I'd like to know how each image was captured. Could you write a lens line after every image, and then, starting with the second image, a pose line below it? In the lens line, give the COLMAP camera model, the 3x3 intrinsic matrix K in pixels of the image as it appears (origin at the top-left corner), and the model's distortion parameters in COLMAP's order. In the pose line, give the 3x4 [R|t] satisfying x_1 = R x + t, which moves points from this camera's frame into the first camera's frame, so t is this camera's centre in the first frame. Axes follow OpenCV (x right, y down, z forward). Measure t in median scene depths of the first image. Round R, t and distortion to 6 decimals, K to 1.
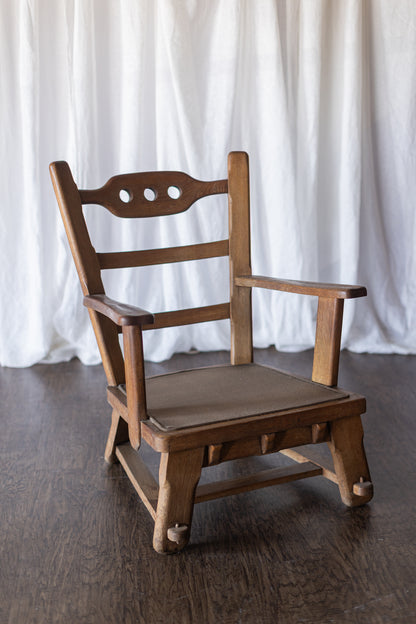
lens RADIAL K [[1038.4, 0, 229.7], [0, 1038.4, 312.3], [0, 0, 1]] dist [0.031499, -0.024749]
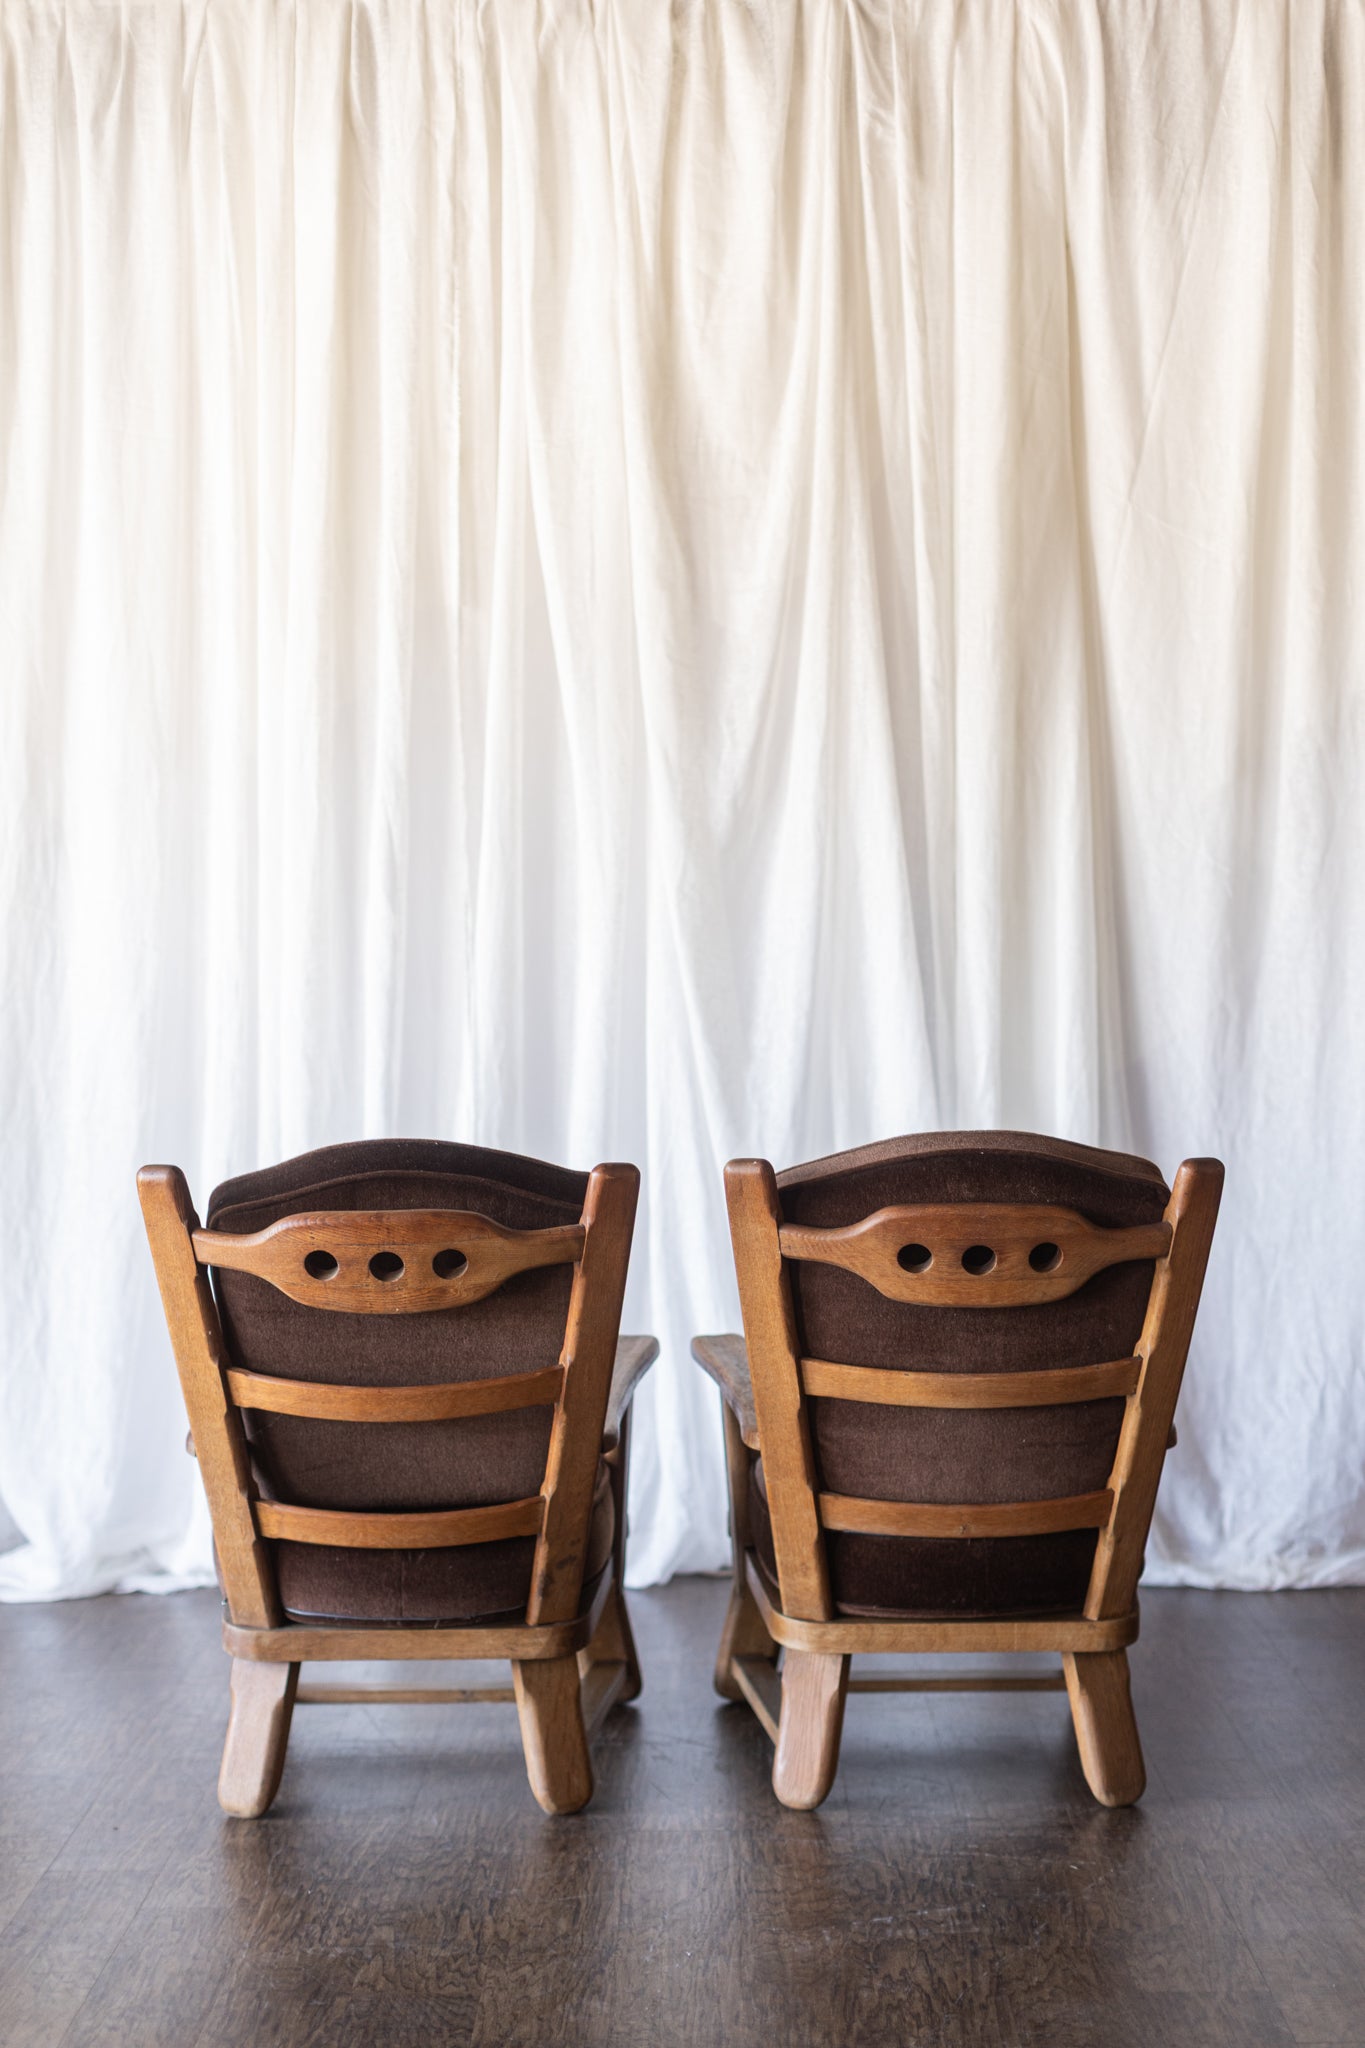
lens RADIAL K [[3424.1, 0, 689.8], [0, 3424.1, 849.4], [0, 0, 1]] dist [0.033647, 0.004805]
pose [[0.991893, -0.003483, -0.127029, 0.220872], [-0.027789, 0.969483, -0.243577, 0.155626], [0.124001, 0.245132, 0.961527, -0.772765]]
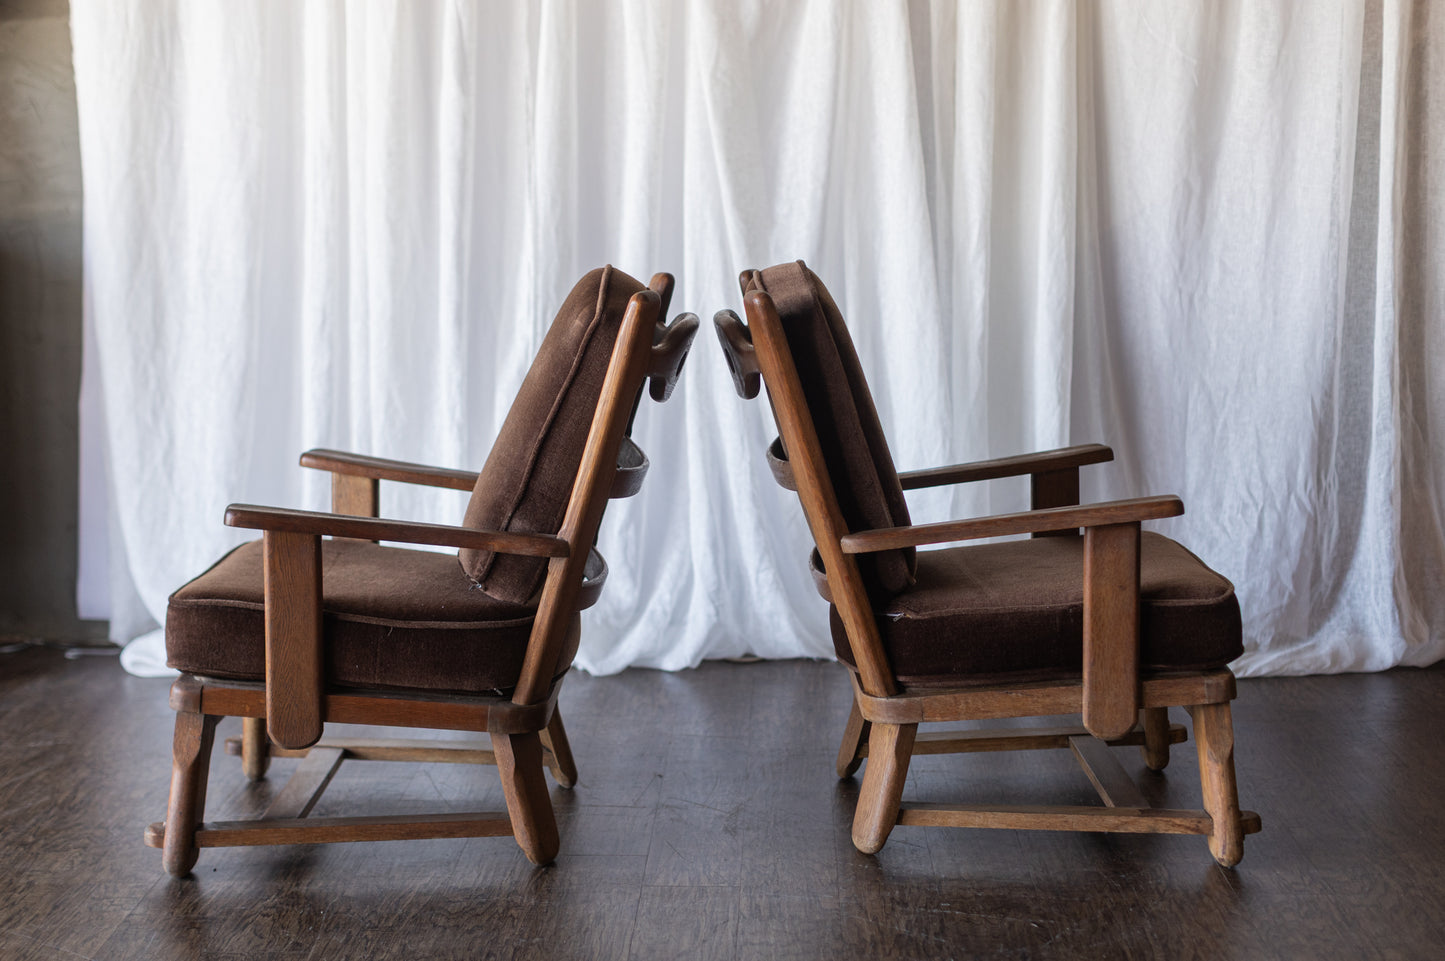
lens RADIAL K [[2584.7, 0, 673.9], [0, 2584.7, 476.1], [0, 0, 1]] dist [0.026596, -0.131308]
pose [[0.986713, 0.024022, -0.160688, 0.219264], [-0.040809, 0.993947, -0.101998, 0.131485], [0.157266, 0.107200, 0.981721, -0.474668]]
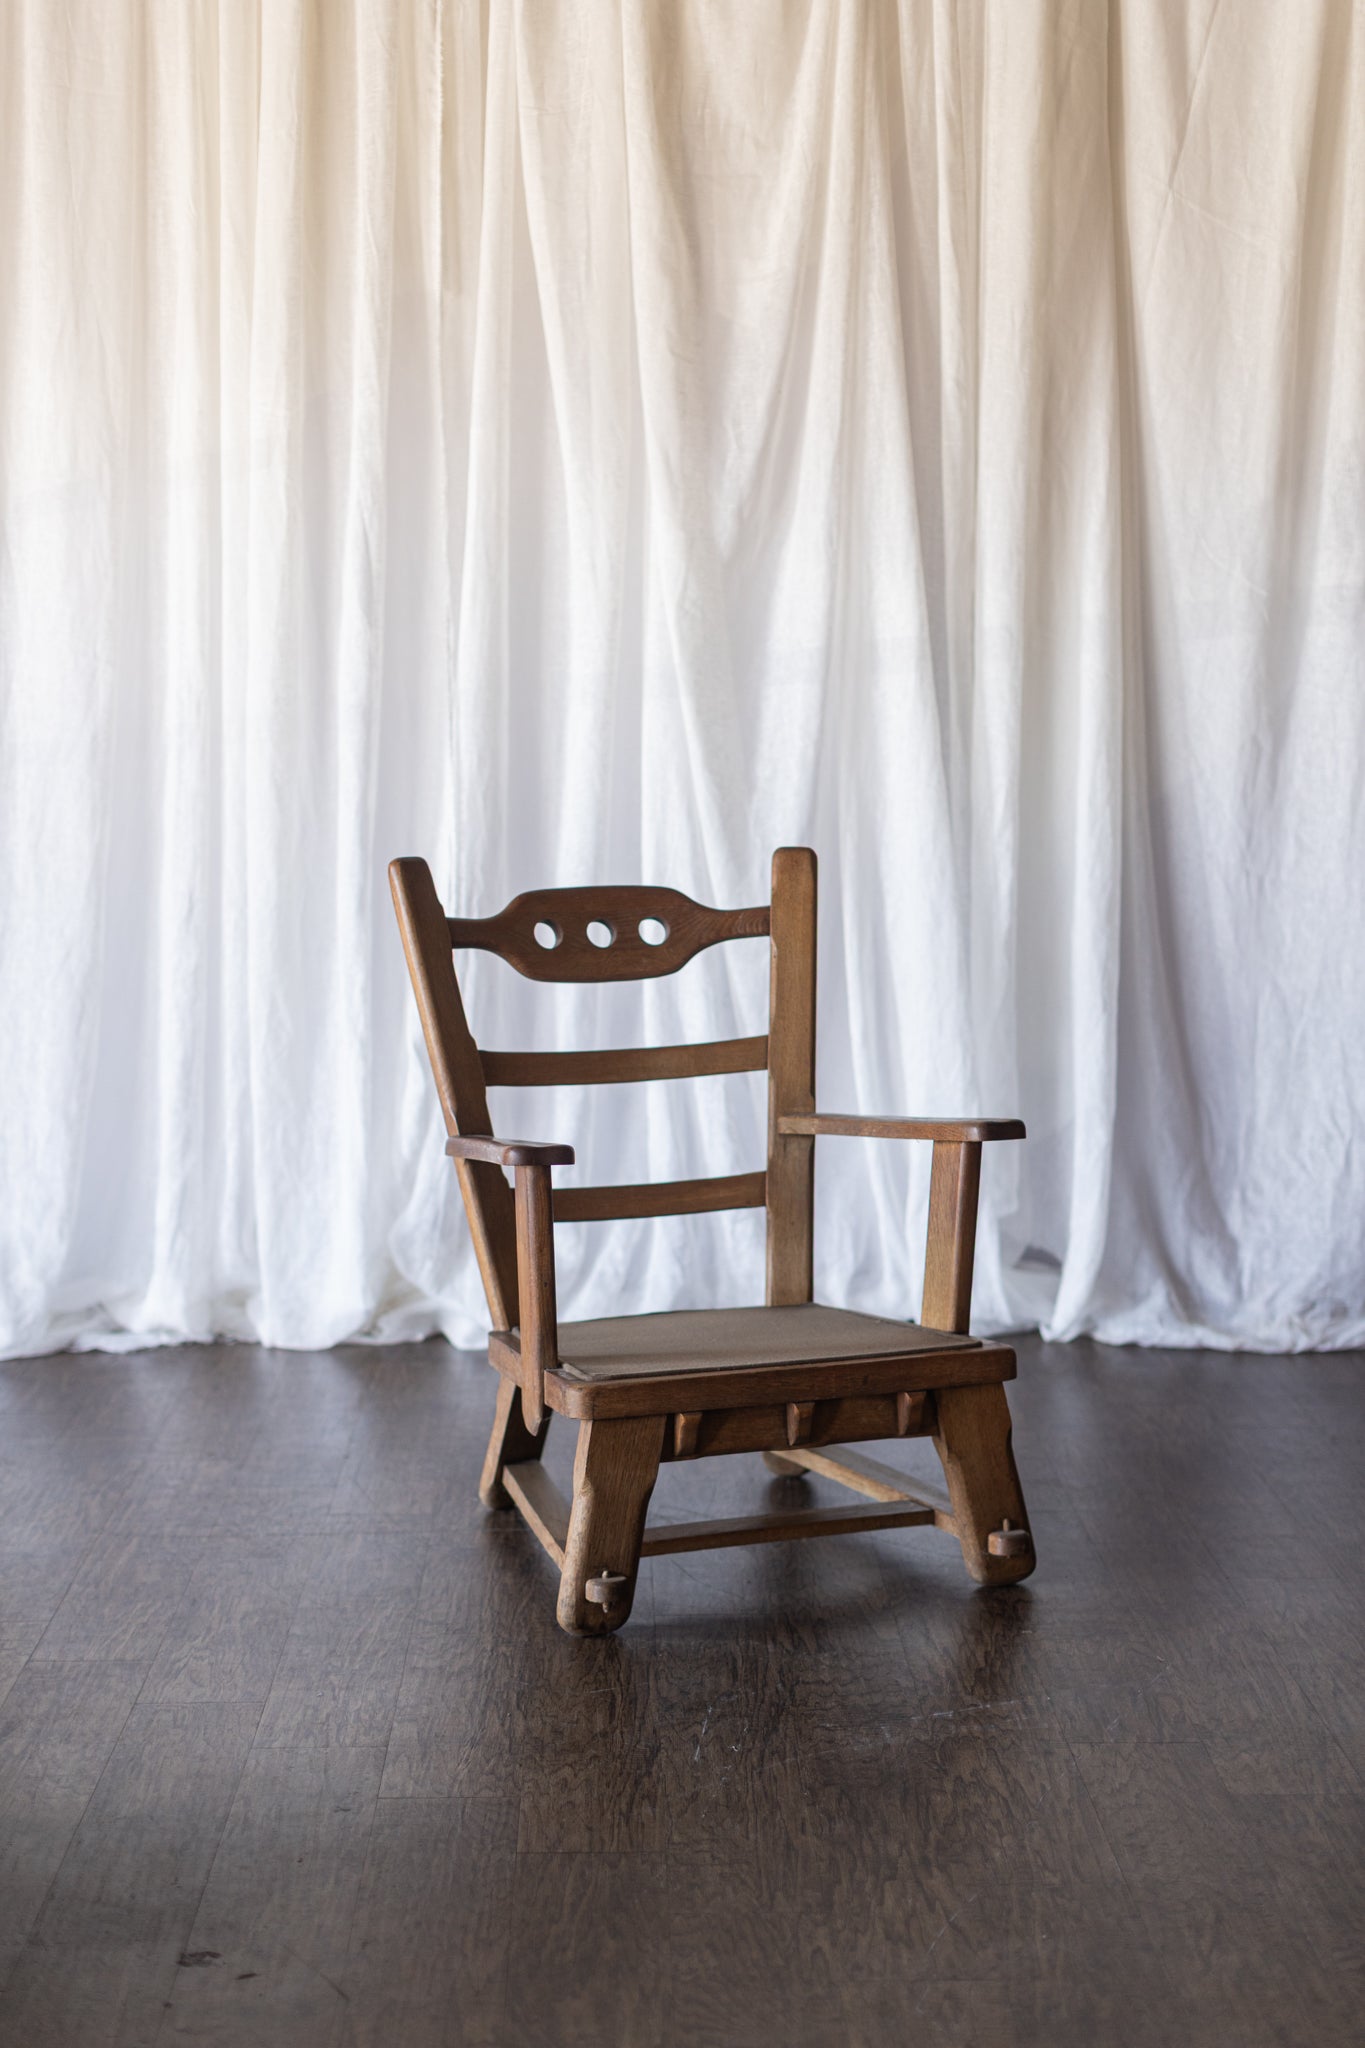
lens RADIAL K [[3454.7, 0, 734.3], [0, 3454.7, 937.5], [0, 0, 1]] dist [0.054579, -0.044537]
pose [[0.996532, 0.018009, -0.081243, 0.132378], [-0.029712, 0.988953, -0.145220, 0.135107], [0.077730, 0.147131, 0.986058, -0.636557]]
